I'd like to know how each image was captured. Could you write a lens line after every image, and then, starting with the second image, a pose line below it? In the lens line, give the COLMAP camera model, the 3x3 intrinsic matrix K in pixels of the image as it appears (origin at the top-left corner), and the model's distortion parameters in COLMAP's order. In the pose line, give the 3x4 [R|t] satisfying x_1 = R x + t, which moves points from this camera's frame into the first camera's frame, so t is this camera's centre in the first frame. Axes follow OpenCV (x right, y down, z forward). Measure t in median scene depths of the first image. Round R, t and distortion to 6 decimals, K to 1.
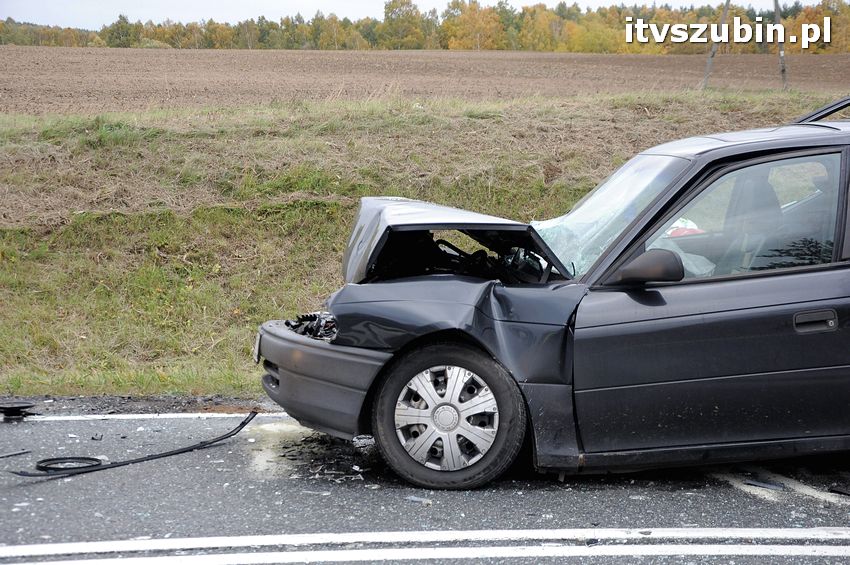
lens RADIAL K [[1672.1, 0, 438.3], [0, 1672.1, 281.7], [0, 0, 1]] dist [0.431310, 0.171402]
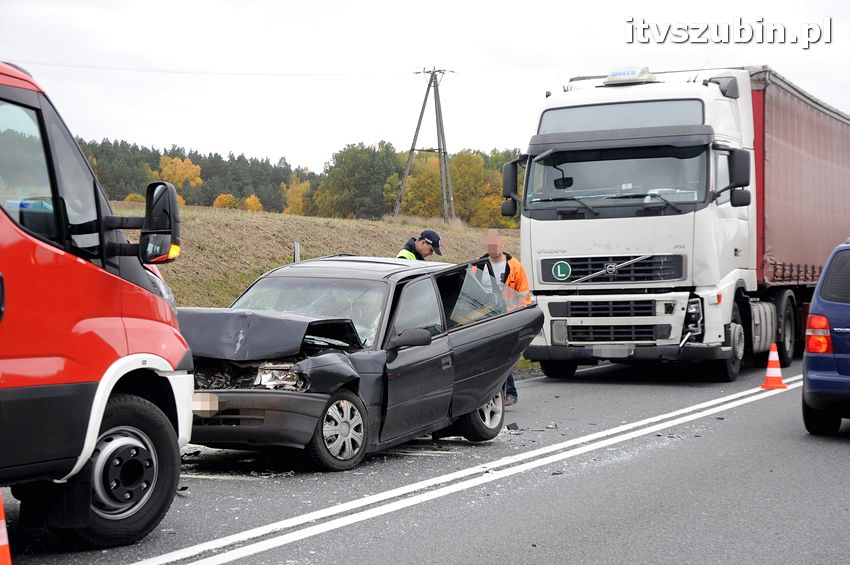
lens RADIAL K [[1738.4, 0, 425.0], [0, 1738.4, 282.5], [0, 0, 1]] dist [0.411845, 0.016878]
pose [[0.532200, -0.017169, 0.846445, -1.499738], [0.057411, 0.998225, -0.015849, -0.039329], [-0.844670, 0.057030, 0.532241, -0.058439]]
